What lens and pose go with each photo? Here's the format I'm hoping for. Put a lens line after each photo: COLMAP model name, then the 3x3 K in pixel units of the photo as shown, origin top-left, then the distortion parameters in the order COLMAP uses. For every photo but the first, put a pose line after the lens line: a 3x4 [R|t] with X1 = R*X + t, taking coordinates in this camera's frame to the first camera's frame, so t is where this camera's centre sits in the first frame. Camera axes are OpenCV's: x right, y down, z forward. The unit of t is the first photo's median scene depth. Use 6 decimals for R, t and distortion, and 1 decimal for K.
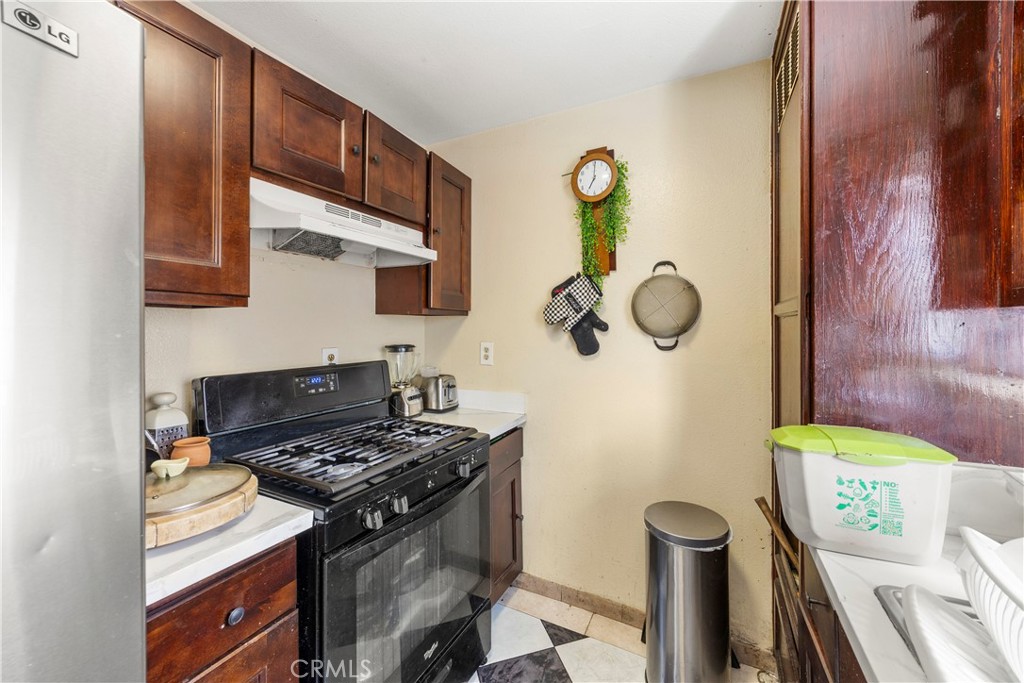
lens RADIAL K [[388.3, 0, 518.5], [0, 388.3, 329.1], [0, 0, 1]] dist [0.005512, -0.001116]
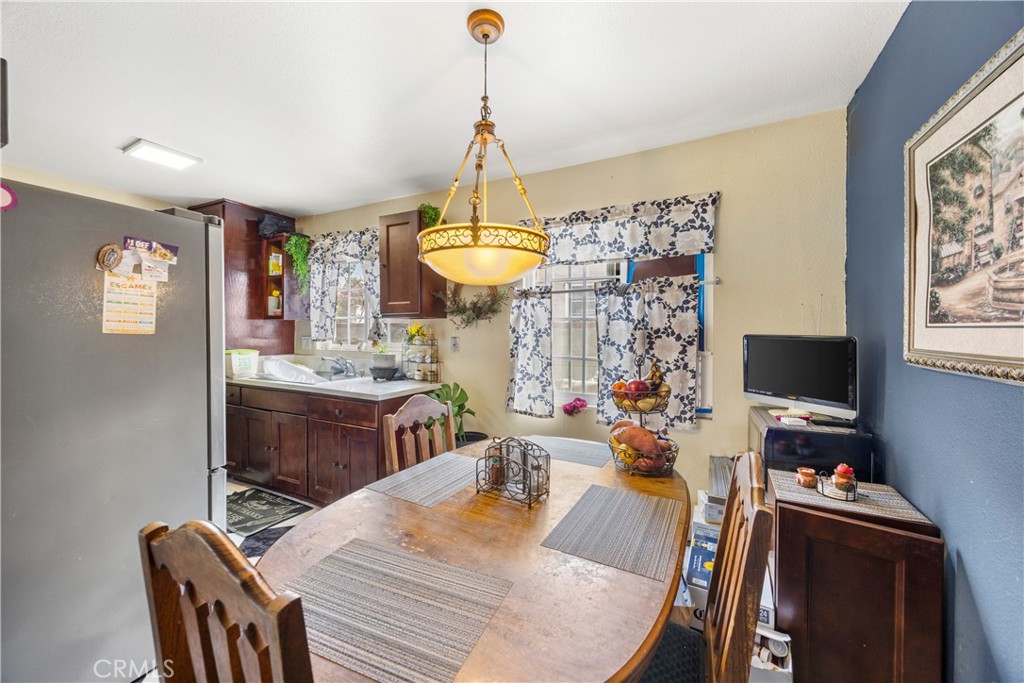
lens RADIAL K [[388.3, 0, 511.1], [0, 388.3, 337.2], [0, 0, 1]] dist [0.005512, -0.001116]
pose [[0.030913, -0.011098, 0.999460, -1.396233], [-0.013998, 0.999835, 0.011535, 0.023483], [-0.999424, -0.014347, 0.030753, -0.877264]]
